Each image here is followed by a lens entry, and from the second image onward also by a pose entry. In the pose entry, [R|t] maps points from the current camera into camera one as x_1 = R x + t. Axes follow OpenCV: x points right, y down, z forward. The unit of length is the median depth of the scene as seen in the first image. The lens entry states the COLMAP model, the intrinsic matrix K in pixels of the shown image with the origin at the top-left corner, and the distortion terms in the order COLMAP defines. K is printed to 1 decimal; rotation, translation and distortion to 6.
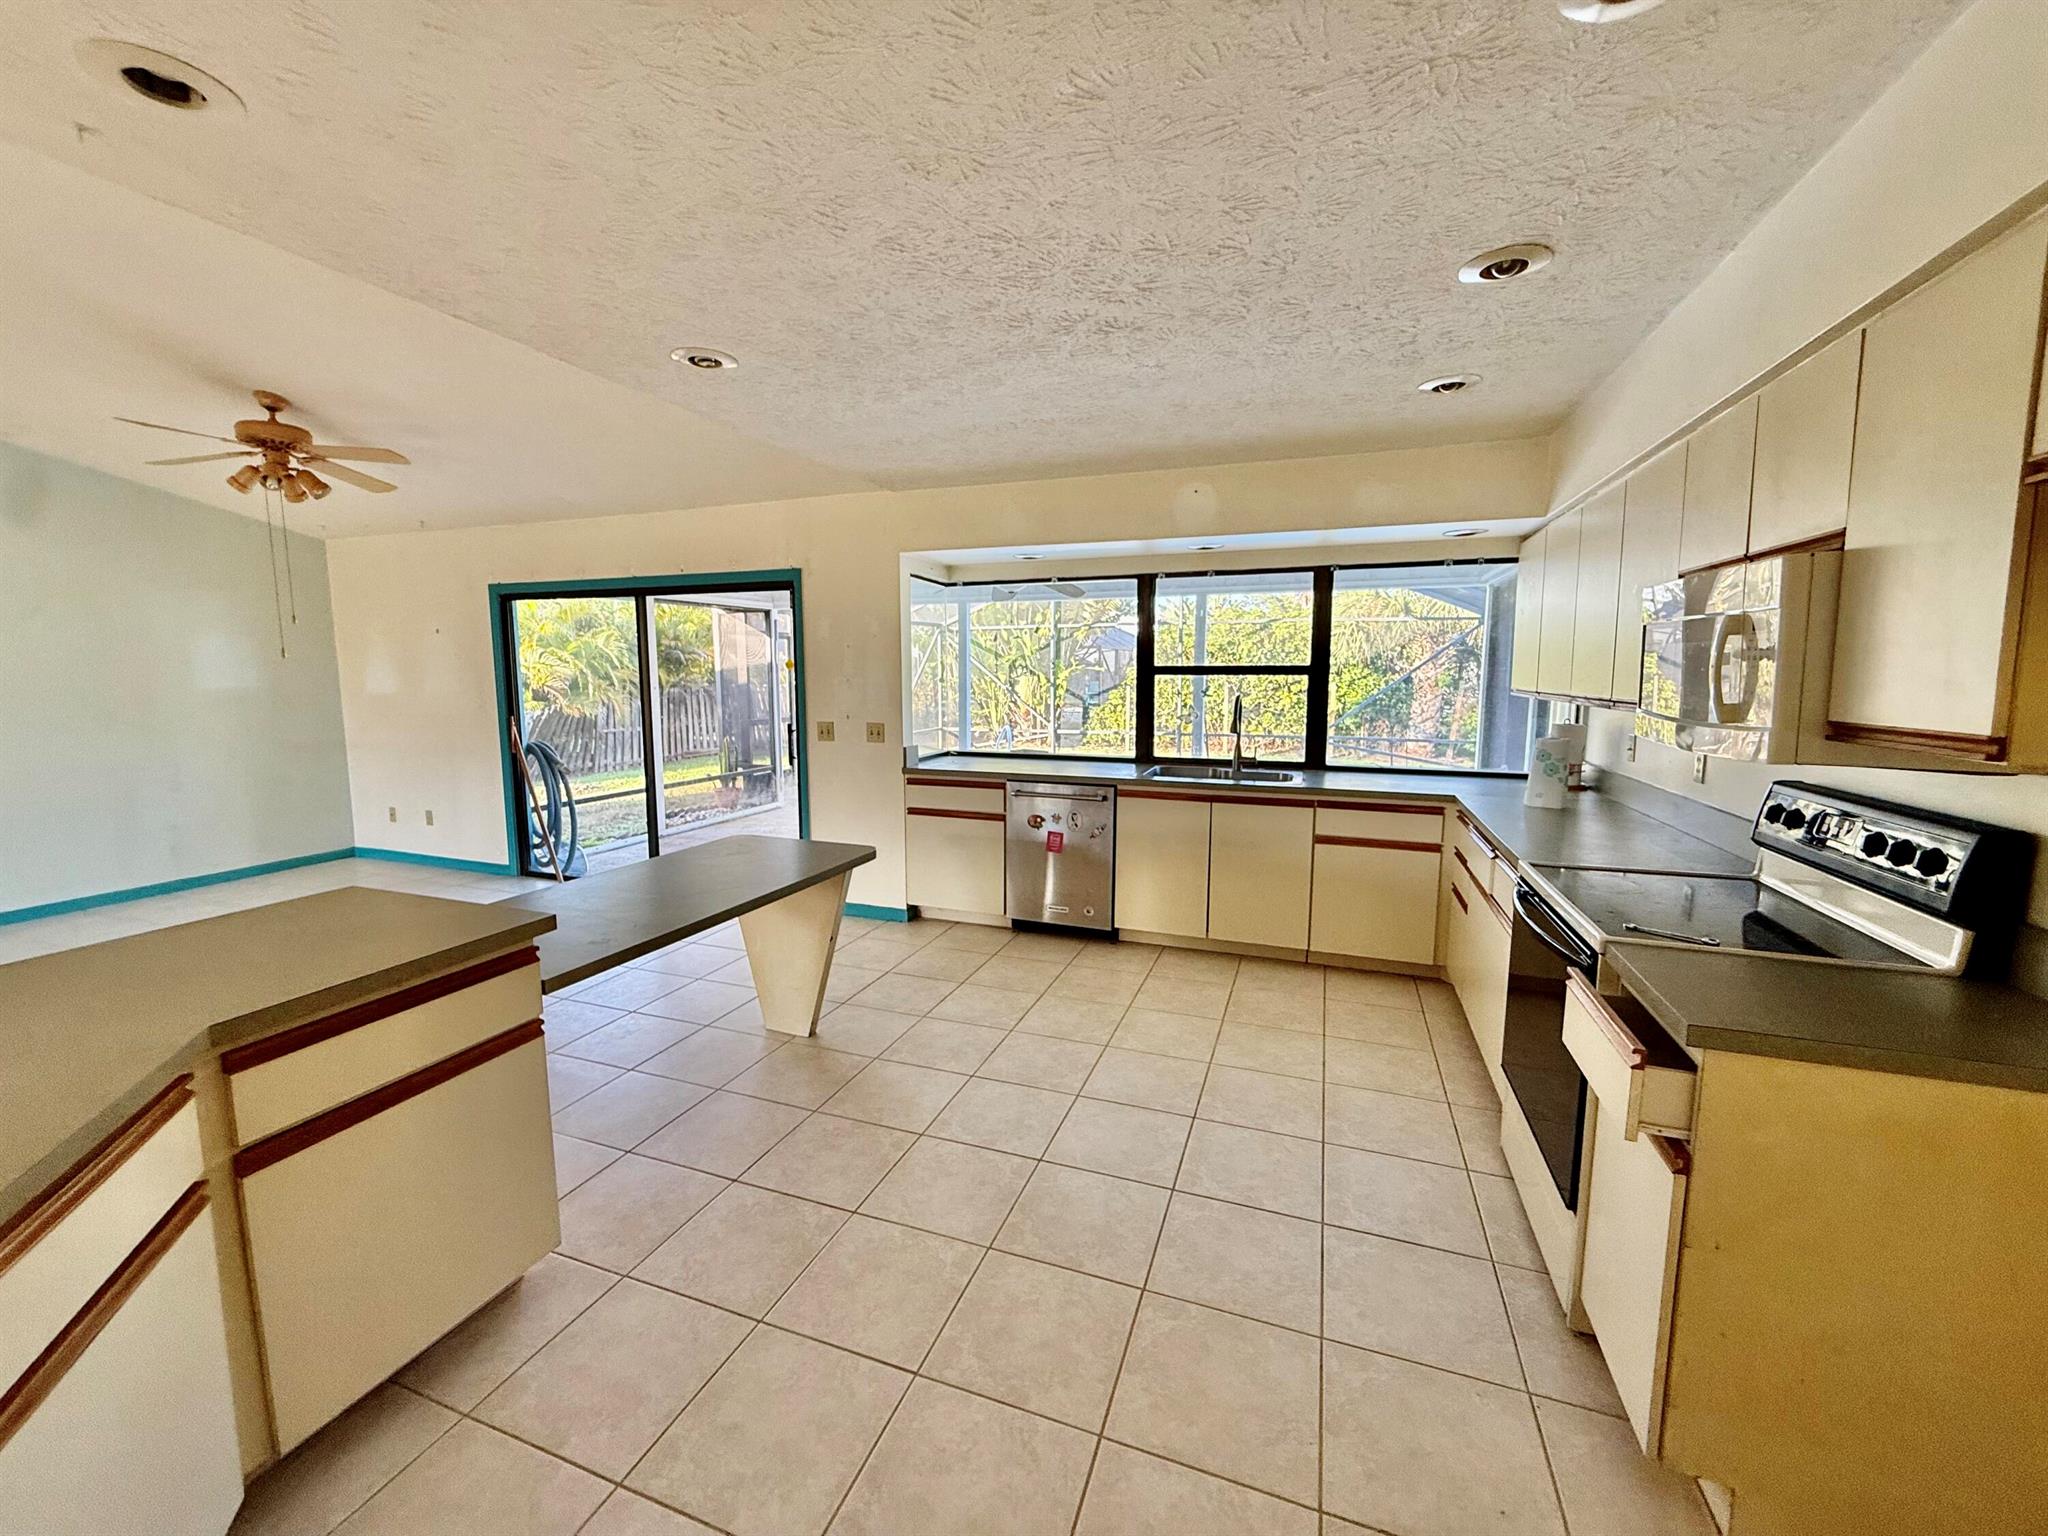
lens RADIAL K [[817.8, 0, 1018.3], [0, 817.8, 765.2], [0, 0, 1]] dist [0.000683, 0.000324]
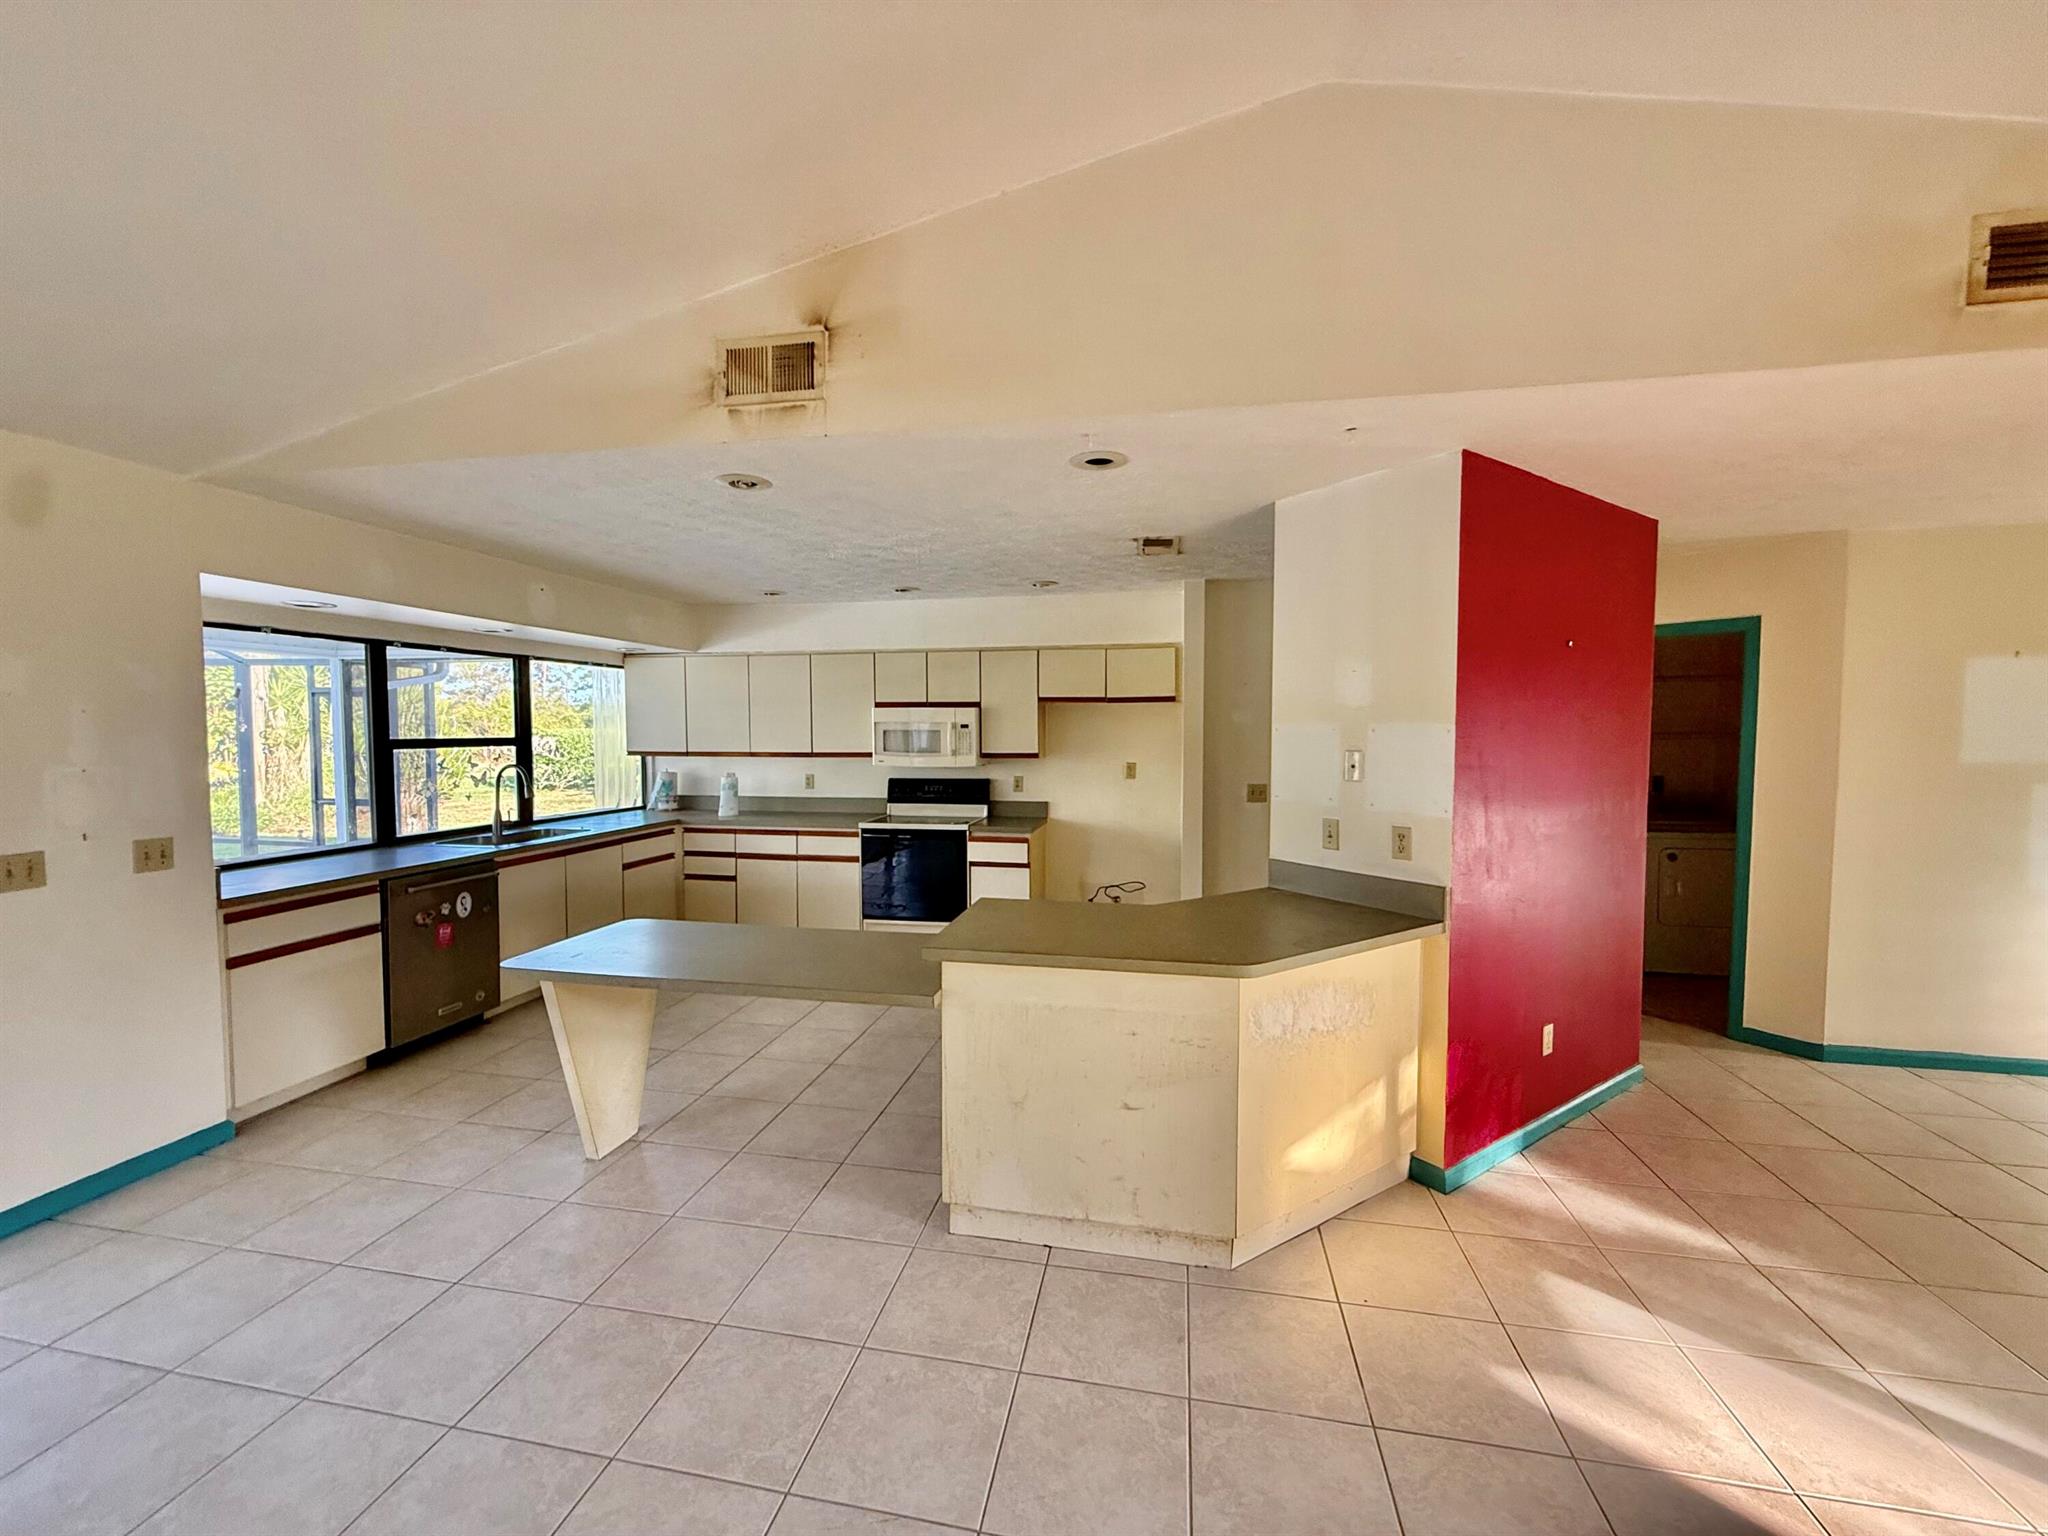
lens RADIAL K [[817.8, 0, 1018.3], [0, 817.8, 765.2], [0, 0, 1]] dist [0.000683, 0.000324]
pose [[-0.160028, -0.042704, 0.986188, -0.864586], [0.118308, 0.991032, 0.062111, -0.067026], [-0.979997, 0.126614, -0.153541, 0.456630]]
